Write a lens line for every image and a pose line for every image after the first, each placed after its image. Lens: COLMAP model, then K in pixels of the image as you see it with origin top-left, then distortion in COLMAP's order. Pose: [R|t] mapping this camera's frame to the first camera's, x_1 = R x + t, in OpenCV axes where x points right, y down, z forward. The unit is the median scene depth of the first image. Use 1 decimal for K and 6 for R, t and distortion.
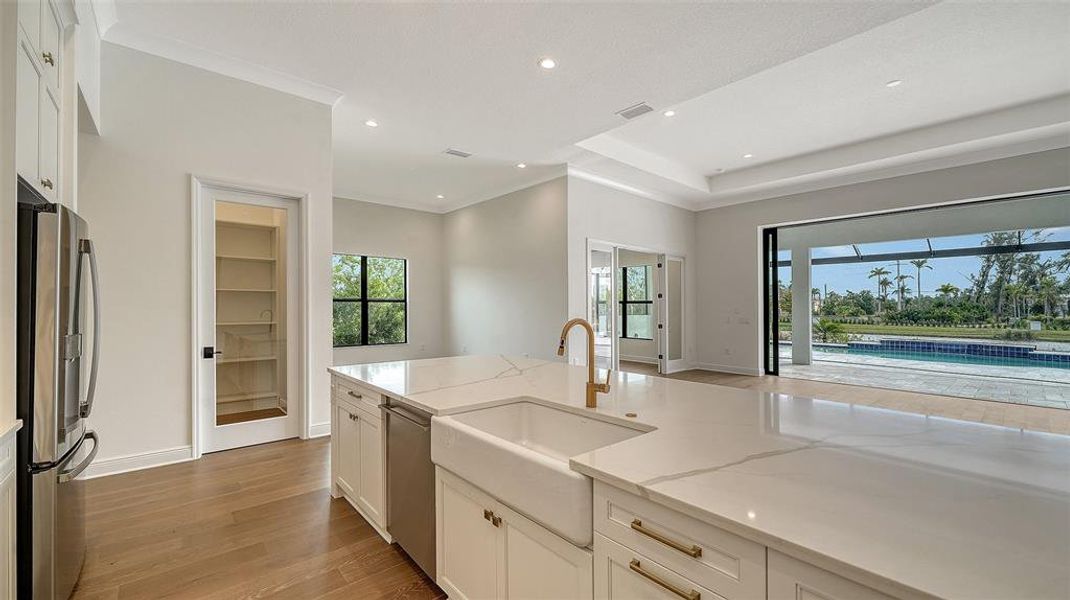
lens RADIAL K [[431.8, 0, 529.6], [0, 431.8, 297.5], [0, 0, 1]] dist [0.001839, -0.000589]
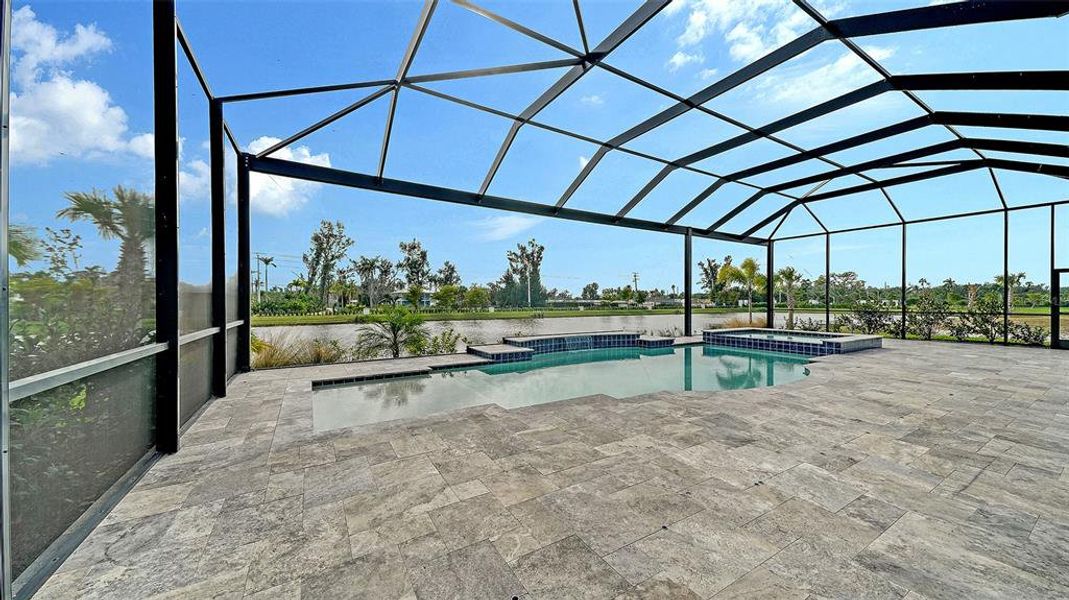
lens RADIAL K [[373.9, 0, 529.6], [0, 373.9, 297.2], [0, 0, 1]] dist [0.002923, -0.001242]
pose [[0.176986, 0.006676, 0.984191, 0.296328], [-0.018967, 0.999814, -0.003371, 0.037423], [-0.984031, -0.018071, 0.177080, 0.824480]]
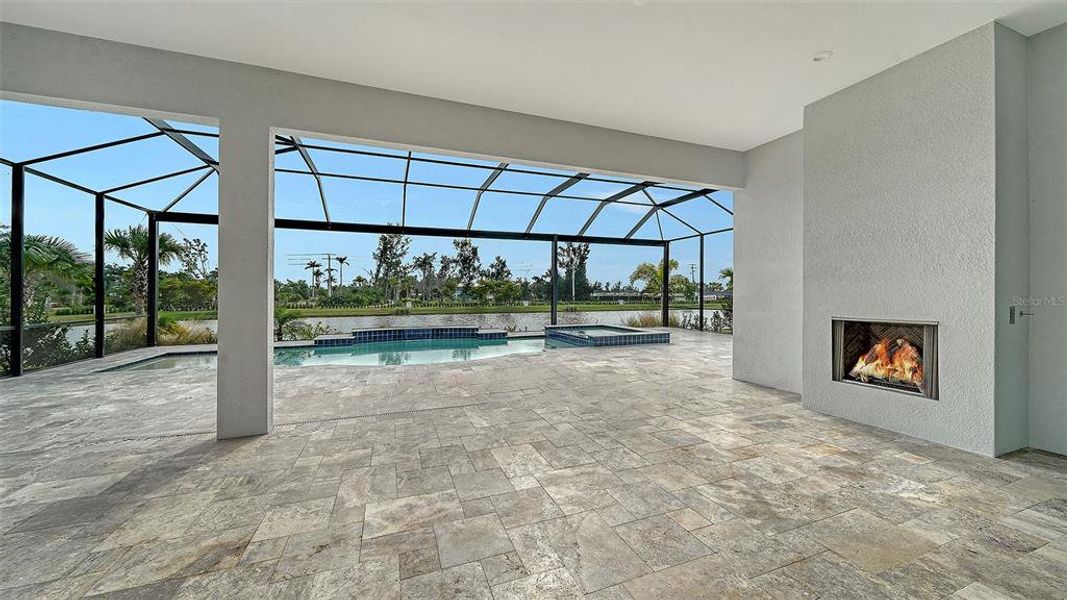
lens RADIAL K [[373.2, 0, 527.4], [0, 373.2, 293.2], [0, 0, 1]] dist [0.002923, -0.001242]
pose [[0.354367, -0.002655, 0.935103, 0.269237], [-0.016165, 0.999829, 0.008964, 0.016102], [-0.934967, -0.018293, 0.354263, 0.430121]]
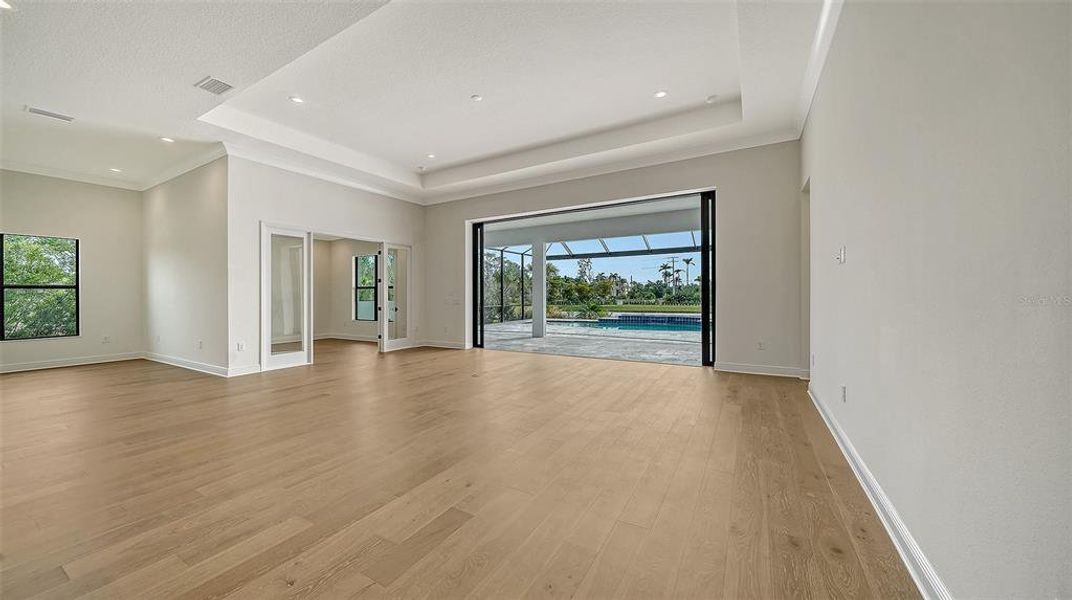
lens RADIAL K [[374.9, 0, 531.1], [0, 374.9, 292.4], [0, 0, 1]] dist [0.002923, -0.001242]
pose [[0.948999, -0.010395, 0.315108, 0.176614], [0.005661, 0.999857, 0.015935, 0.006082], [-0.315228, -0.013339, 0.948922, -0.008537]]
